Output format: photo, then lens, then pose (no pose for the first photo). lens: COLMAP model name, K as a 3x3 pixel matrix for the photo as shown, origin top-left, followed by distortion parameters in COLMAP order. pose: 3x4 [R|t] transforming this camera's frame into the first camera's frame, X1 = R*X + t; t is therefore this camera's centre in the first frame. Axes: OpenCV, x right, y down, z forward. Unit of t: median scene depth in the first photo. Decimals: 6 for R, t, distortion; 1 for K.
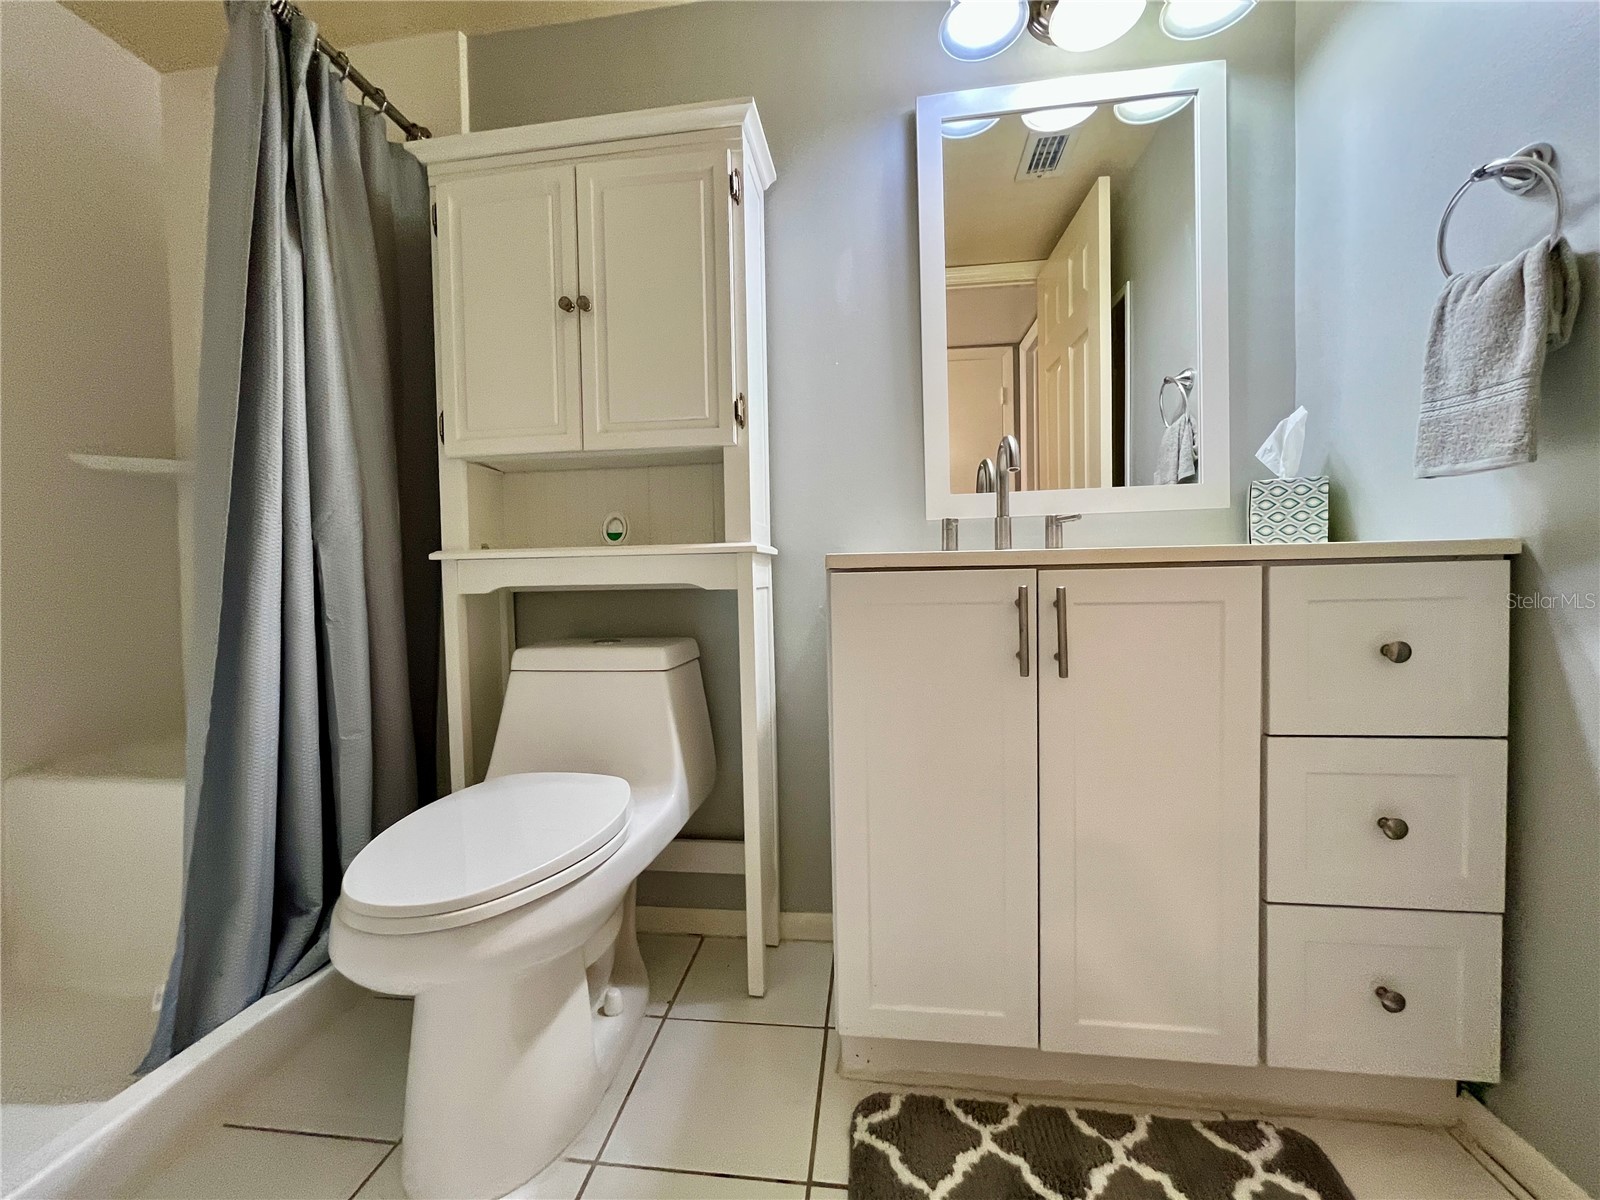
lens RADIAL K [[645.5, 0, 798.4], [0, 645.5, 597.1], [0, 0, 1]] dist [-0.005333, -0.000105]
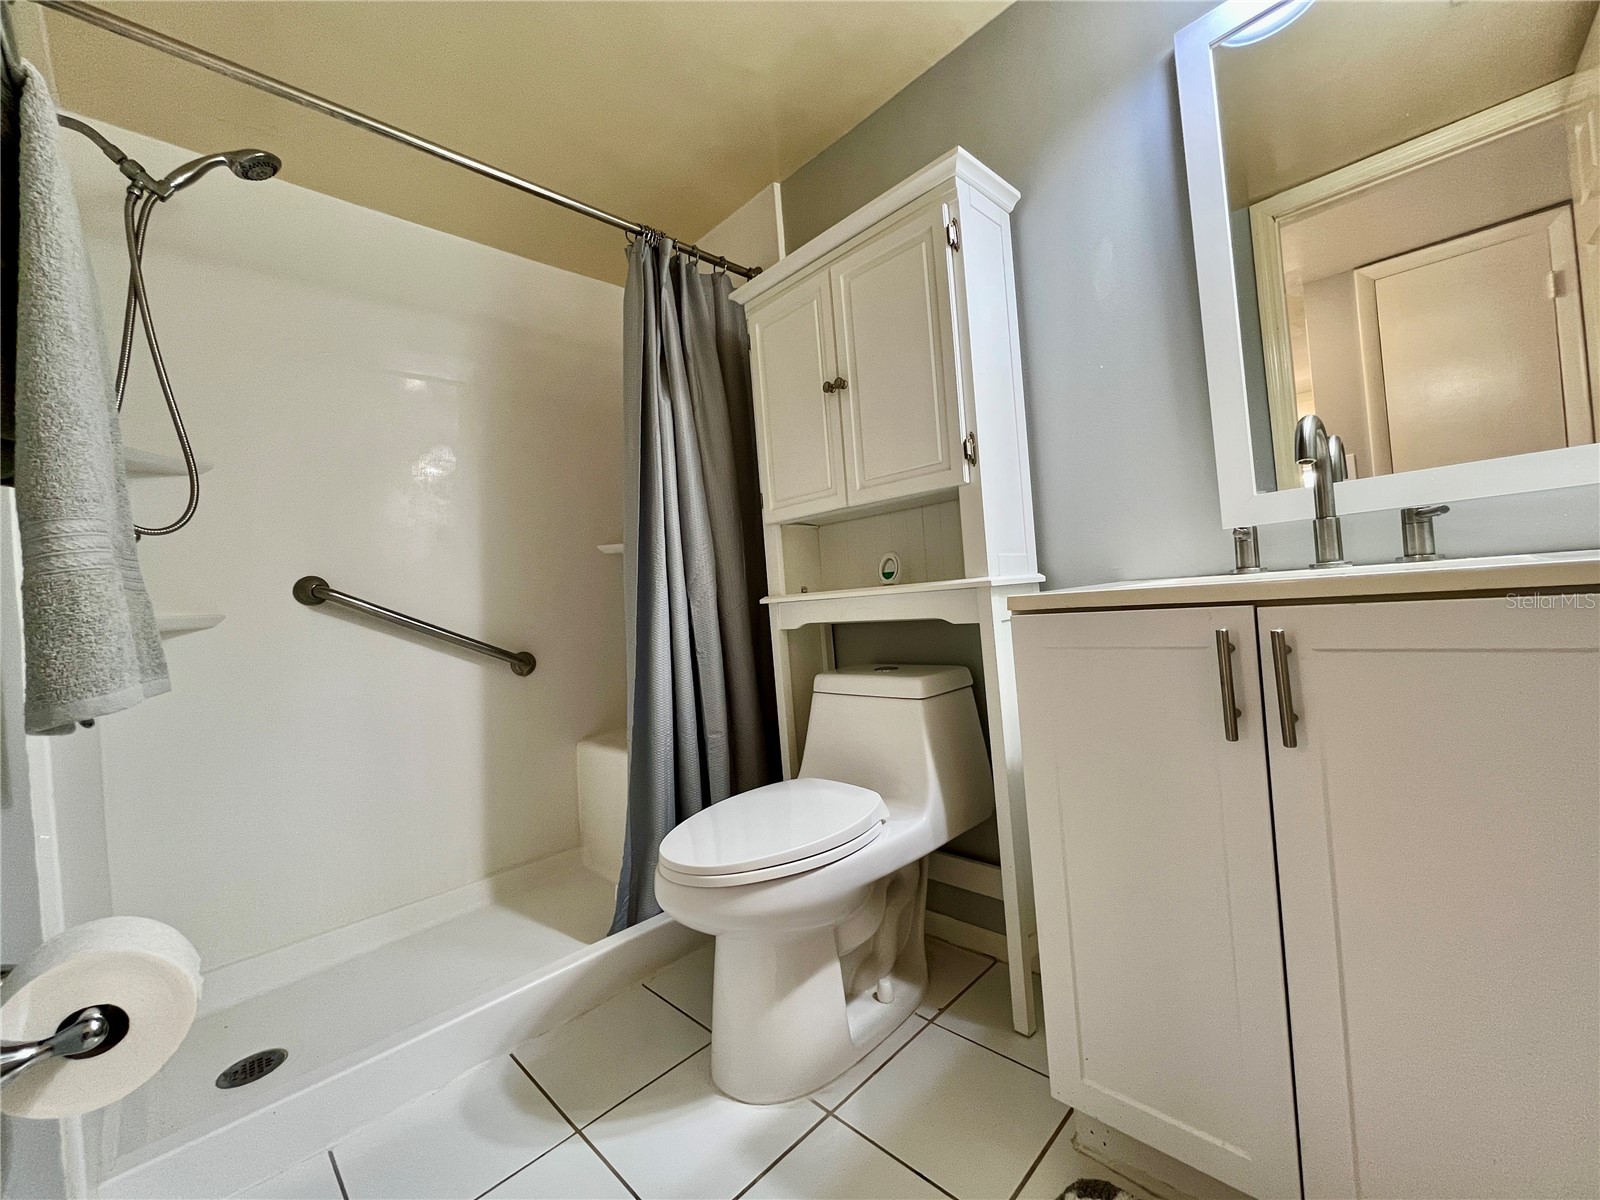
lens RADIAL K [[645.5, 0, 798.4], [0, 645.5, 597.1], [0, 0, 1]] dist [-0.005333, -0.000105]
pose [[0.785492, -0.045071, -0.617228, 0.312521], [0.044039, 0.998887, -0.016896, -0.049038], [0.617303, -0.013911, 0.786603, 0.022446]]
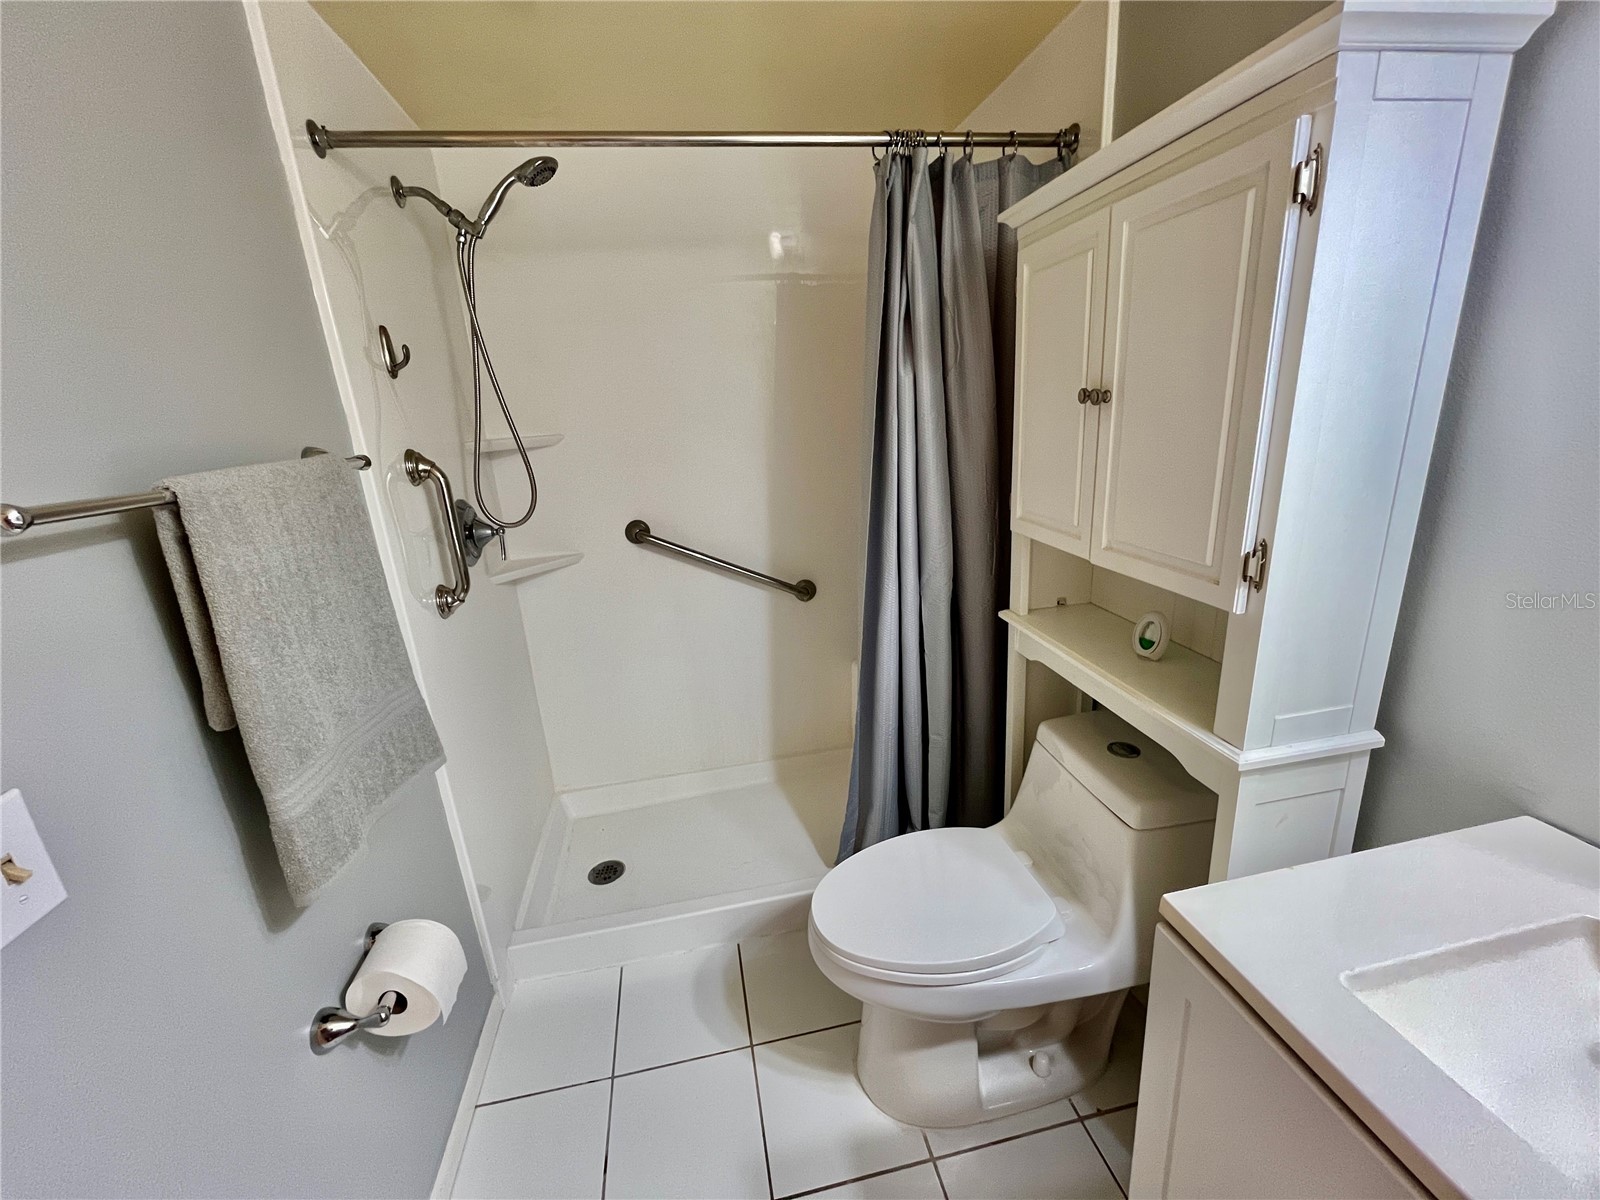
lens RADIAL K [[645.5, 0, 798.4], [0, 645.5, 597.1], [0, 0, 1]] dist [-0.005333, -0.000105]
pose [[0.307302, 0.269572, -0.912632, 0.364078], [0.030403, 0.955767, 0.292550, -0.457757], [0.951126, -0.117648, 0.285513, 0.366675]]
